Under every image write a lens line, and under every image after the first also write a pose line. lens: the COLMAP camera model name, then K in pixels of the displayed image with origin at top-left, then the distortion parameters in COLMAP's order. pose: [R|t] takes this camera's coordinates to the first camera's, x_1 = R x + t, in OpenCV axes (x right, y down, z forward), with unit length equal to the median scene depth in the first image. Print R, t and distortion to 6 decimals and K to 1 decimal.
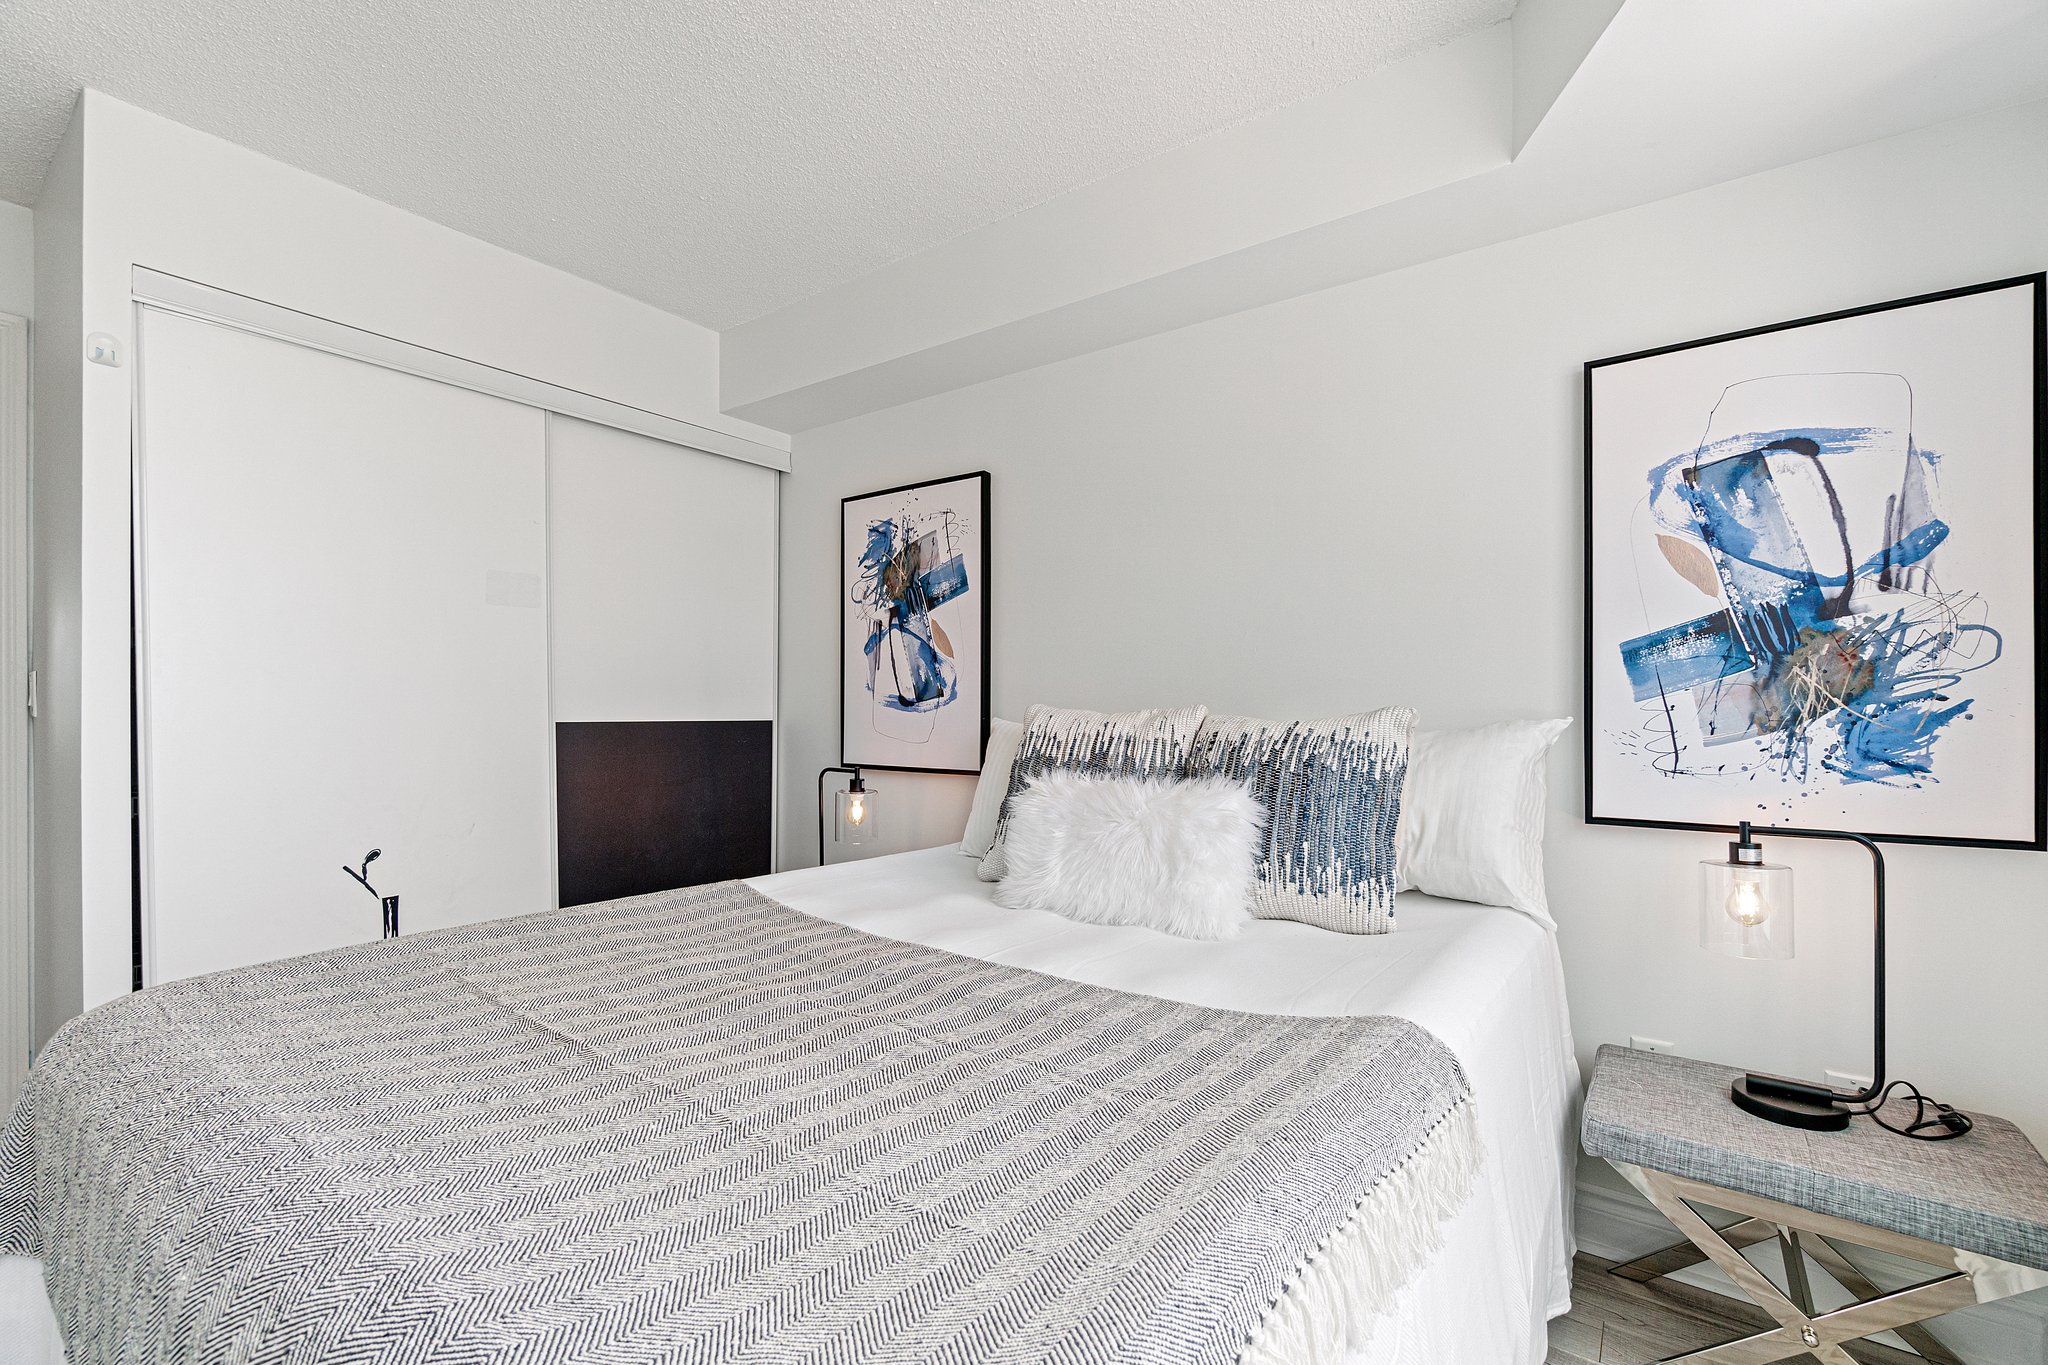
lens RADIAL K [[890.4, 0, 1028.3], [0, 890.4, 698.7], [0, 0, 1]] dist [-0.005317, 0.000951]
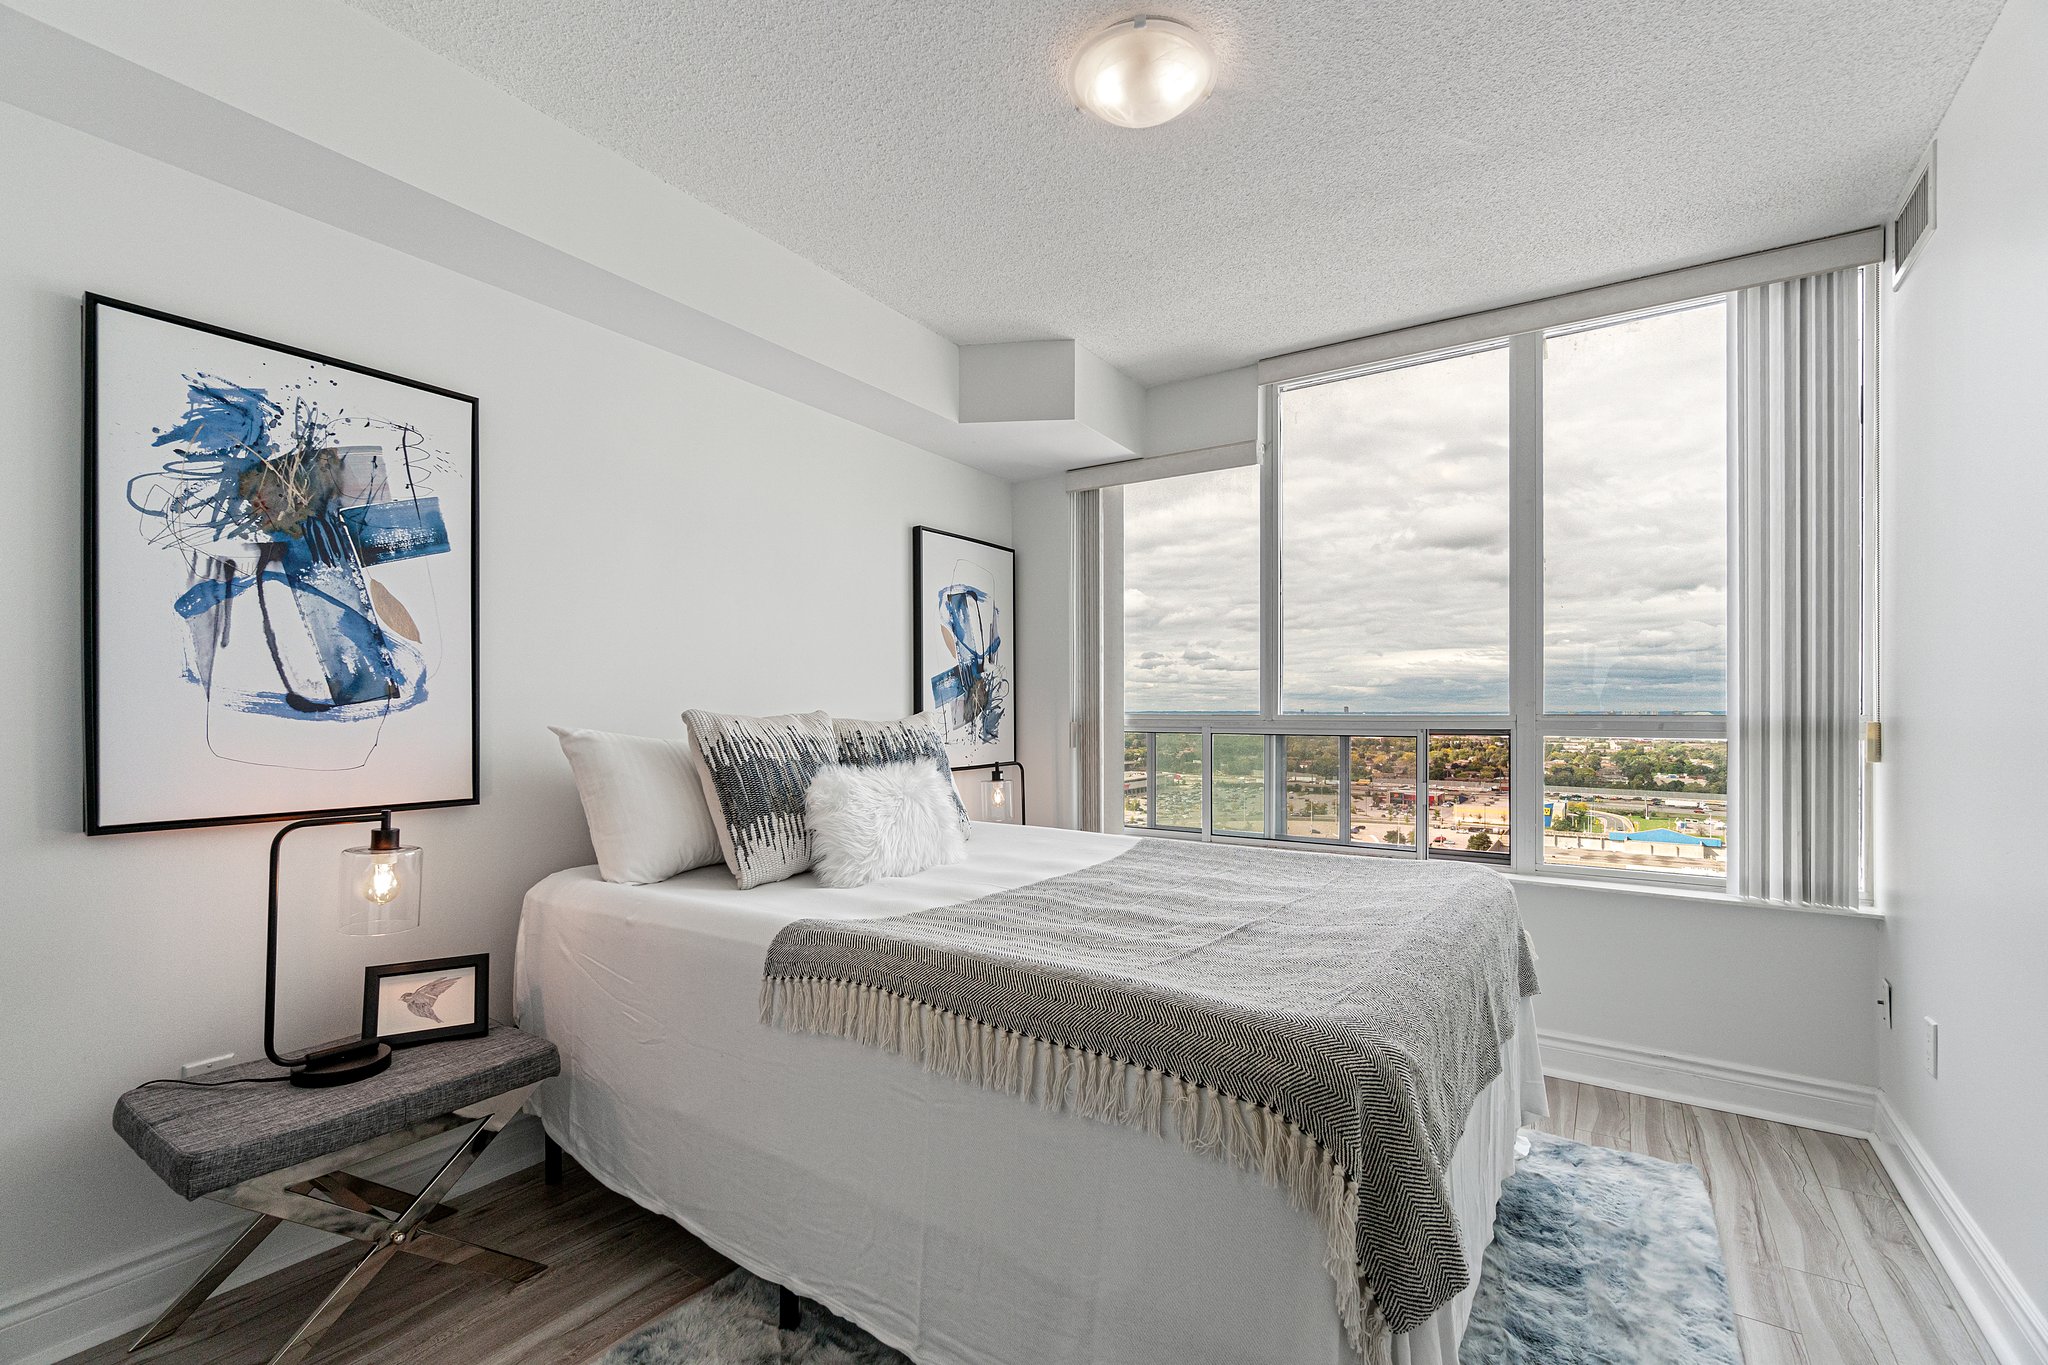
lens RADIAL K [[890.4, 0, 1028.3], [0, 890.4, 672.0], [0, 0, 1]] dist [-0.005317, 0.000951]
pose [[-0.047130, 0.040651, 0.998061, -0.787681], [-0.010860, 0.999092, -0.041206, 0.000875], [-0.998830, -0.012781, -0.046646, 0.548259]]
